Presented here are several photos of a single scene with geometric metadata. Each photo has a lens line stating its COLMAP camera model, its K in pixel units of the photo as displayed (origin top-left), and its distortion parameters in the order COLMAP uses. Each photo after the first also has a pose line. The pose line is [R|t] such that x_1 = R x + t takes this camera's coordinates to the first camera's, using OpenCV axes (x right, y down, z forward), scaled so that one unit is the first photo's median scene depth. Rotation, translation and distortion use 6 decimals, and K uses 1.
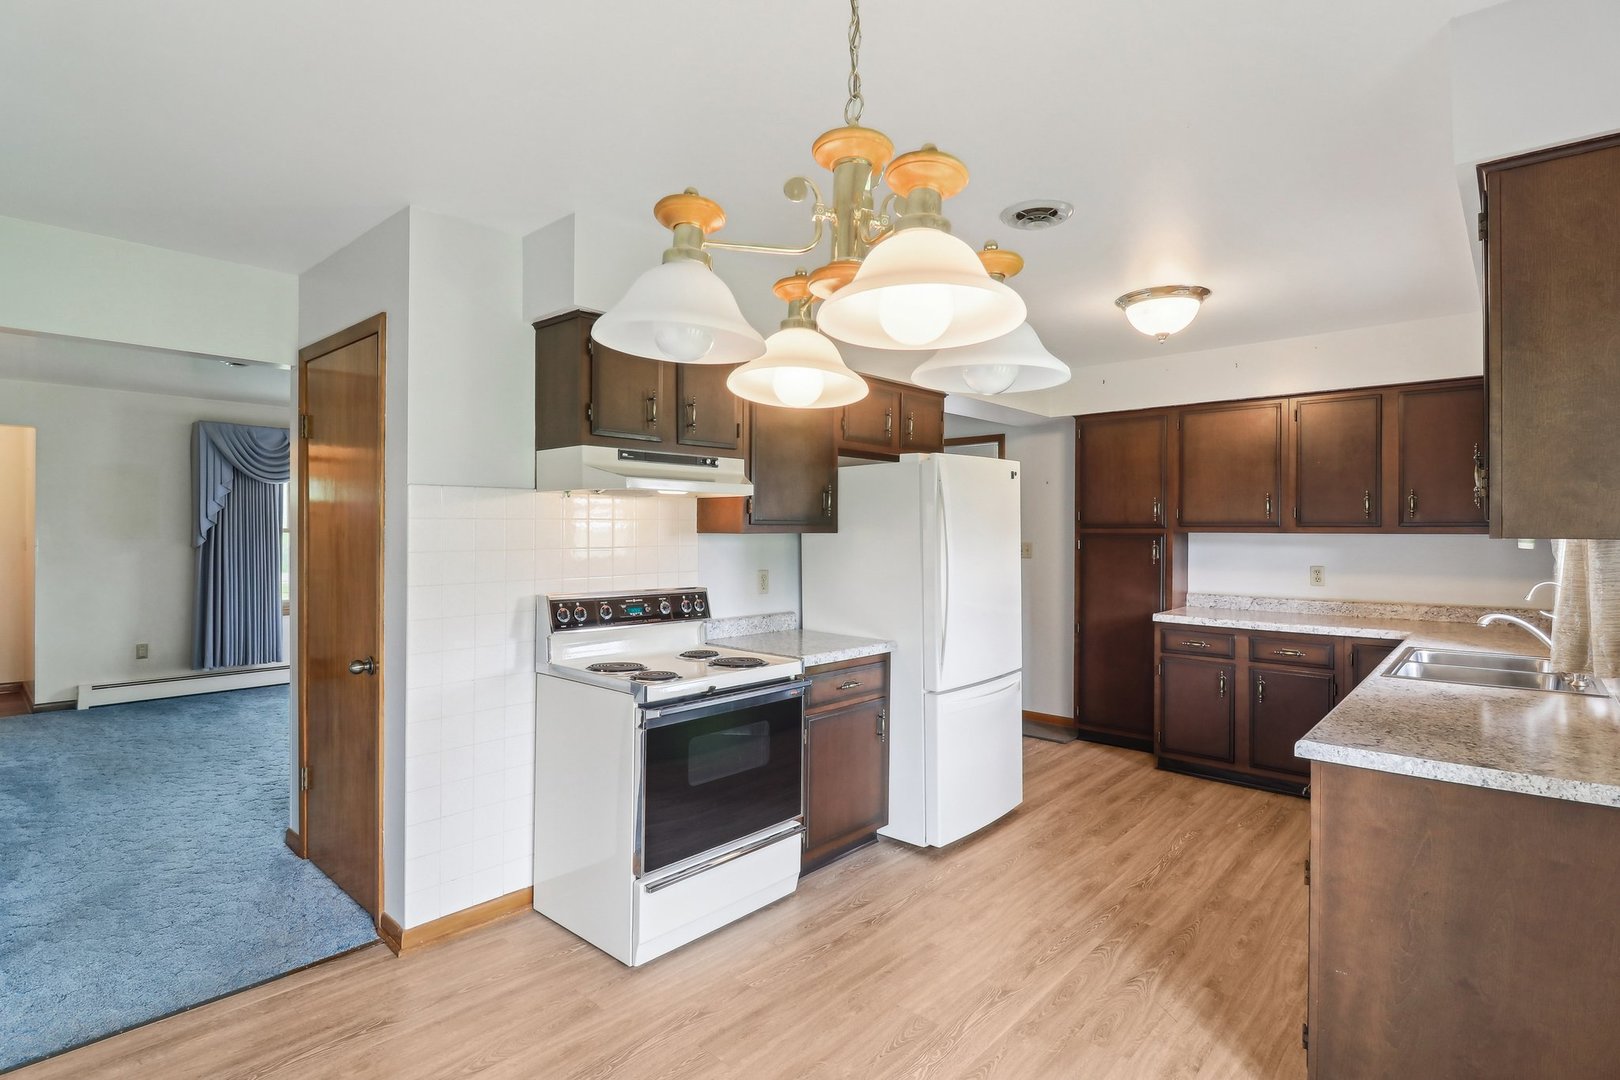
lens RADIAL K [[799.8, 0, 804.4], [0, 799.8, 532.1], [0, 0, 1]] dist [0.000540, -0.015824]
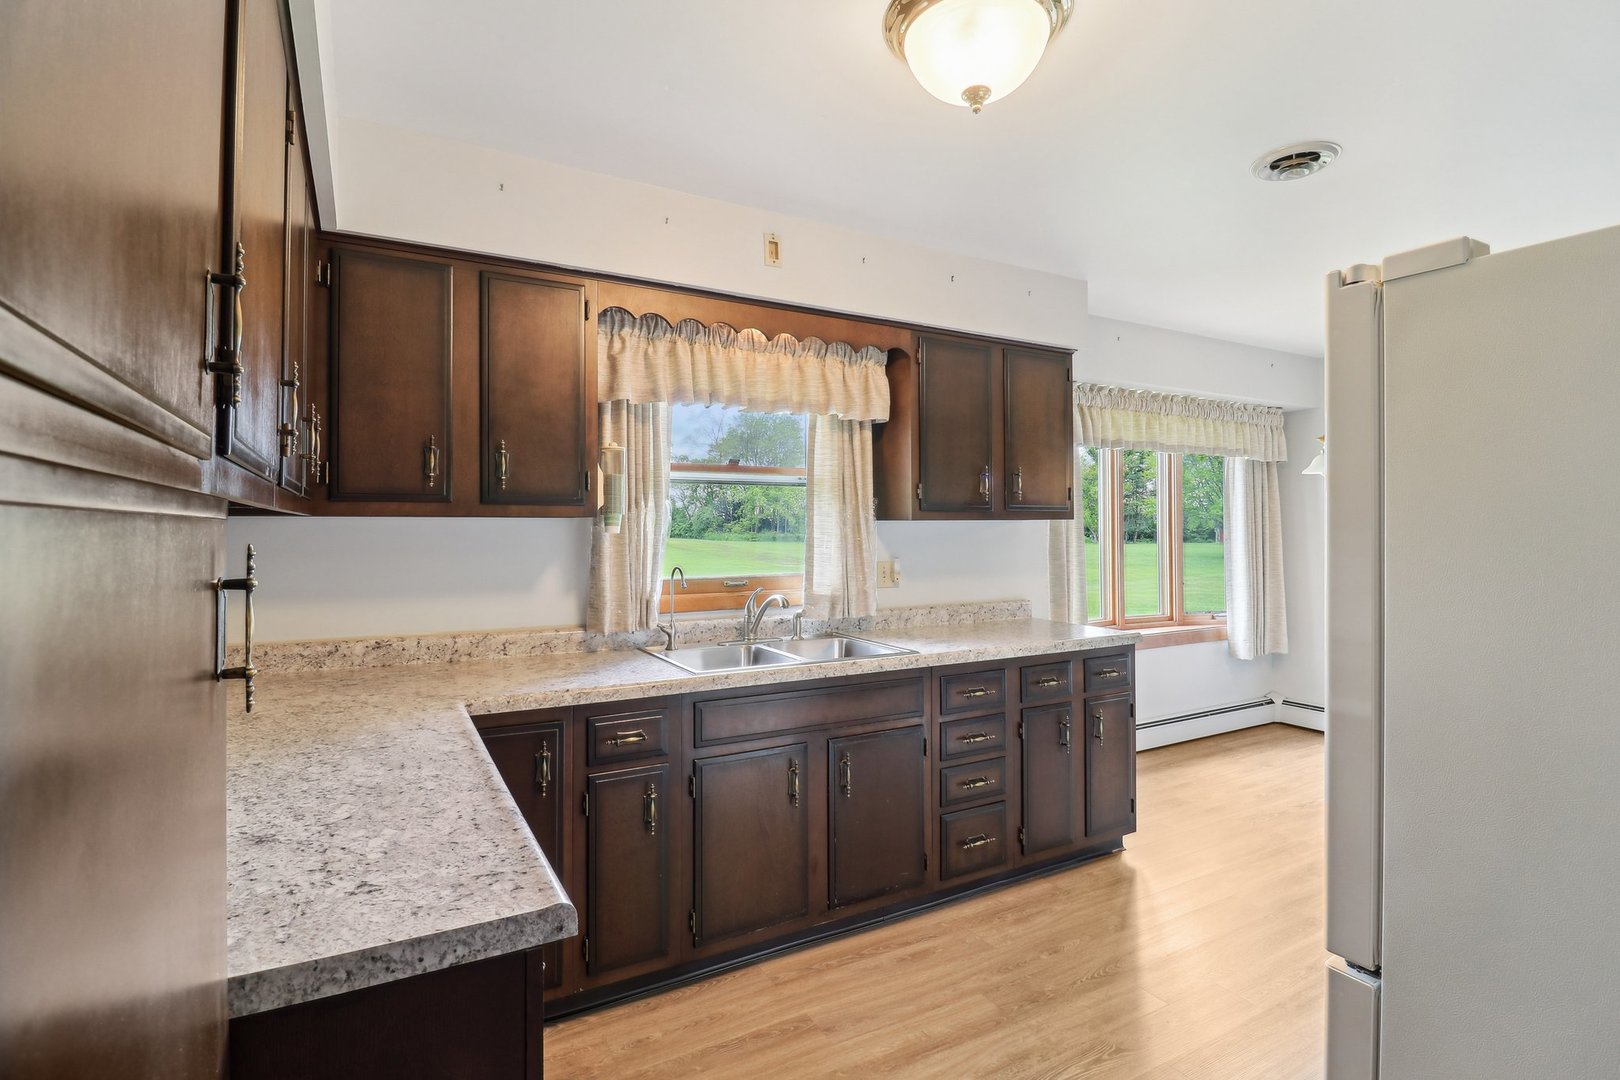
lens RADIAL K [[776.0, 0, 807.6], [0, 776.0, 510.0], [0, 0, 1]] dist [-0.014689, -0.000105]
pose [[-0.949633, 0.006665, 0.313295, 0.430619], [0.000393, 0.999798, -0.020078, 0.012223], [-0.313365, -0.018944, -0.949444, 1.572629]]
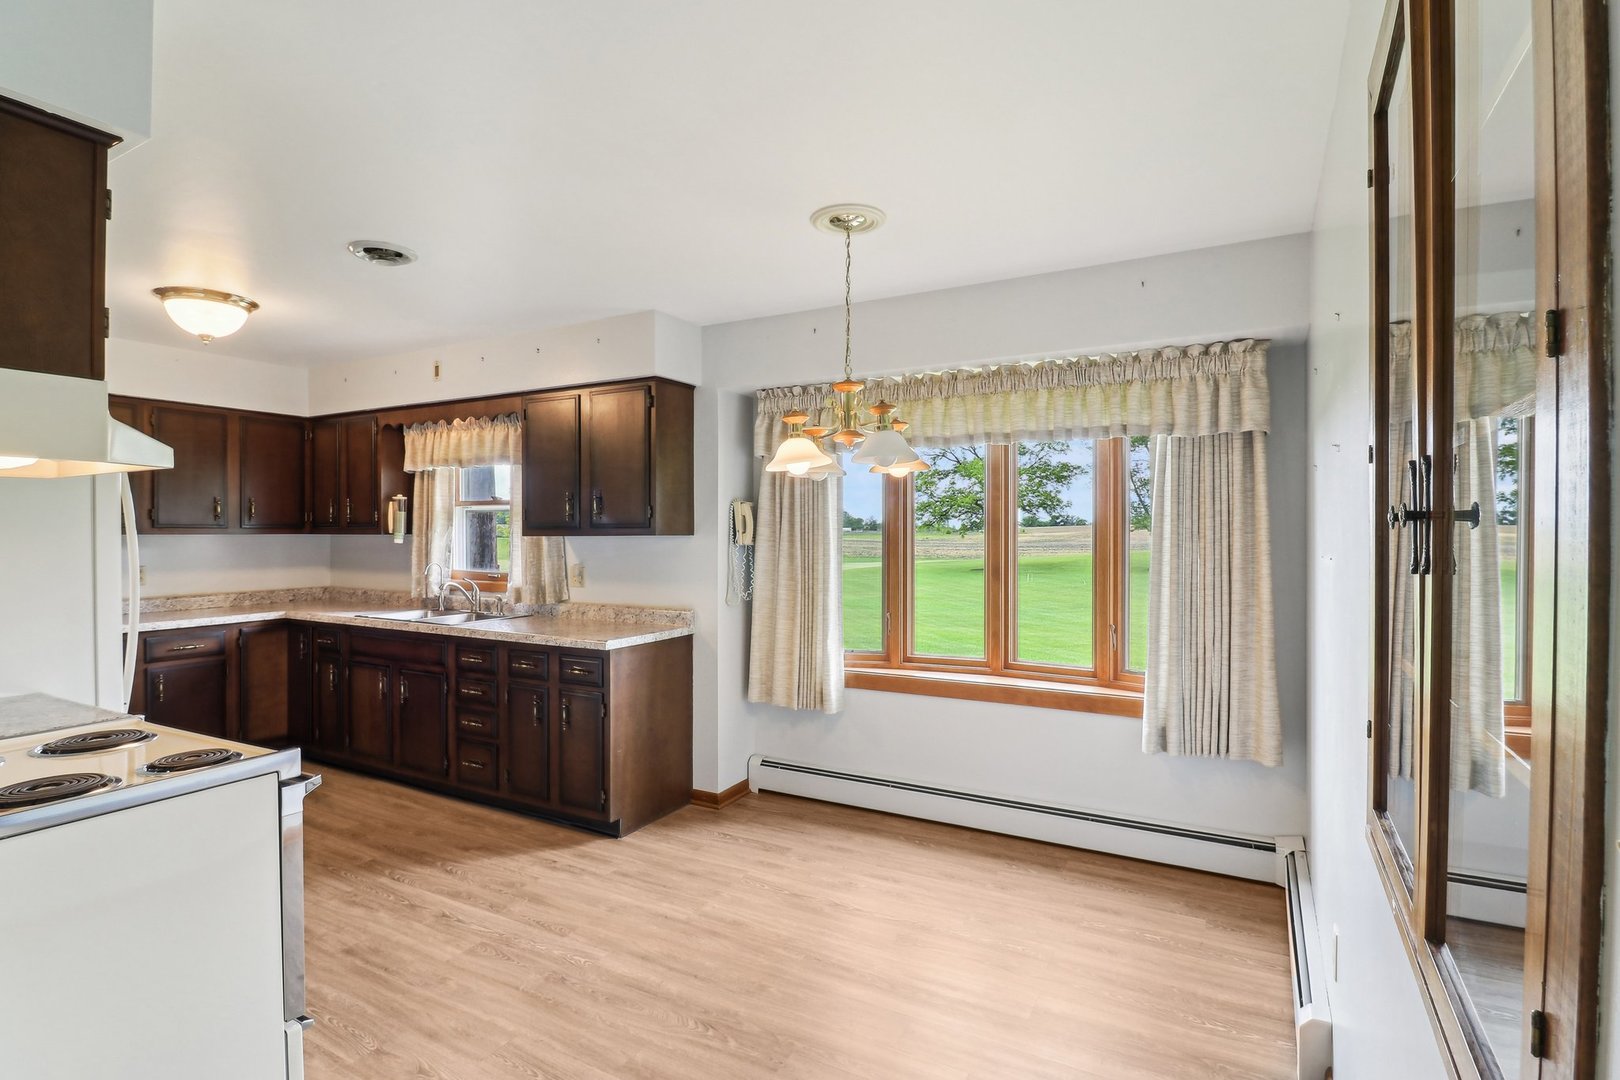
lens RADIAL K [[799.8, 0, 804.4], [0, 799.8, 532.1], [0, 0, 1]] dist [0.000540, -0.015824]
pose [[-0.232295, -0.005648, 0.972629, -0.751704], [0.002905, 0.999975, 0.006501, -0.008518], [-0.972641, 0.004335, -0.232273, 0.537475]]
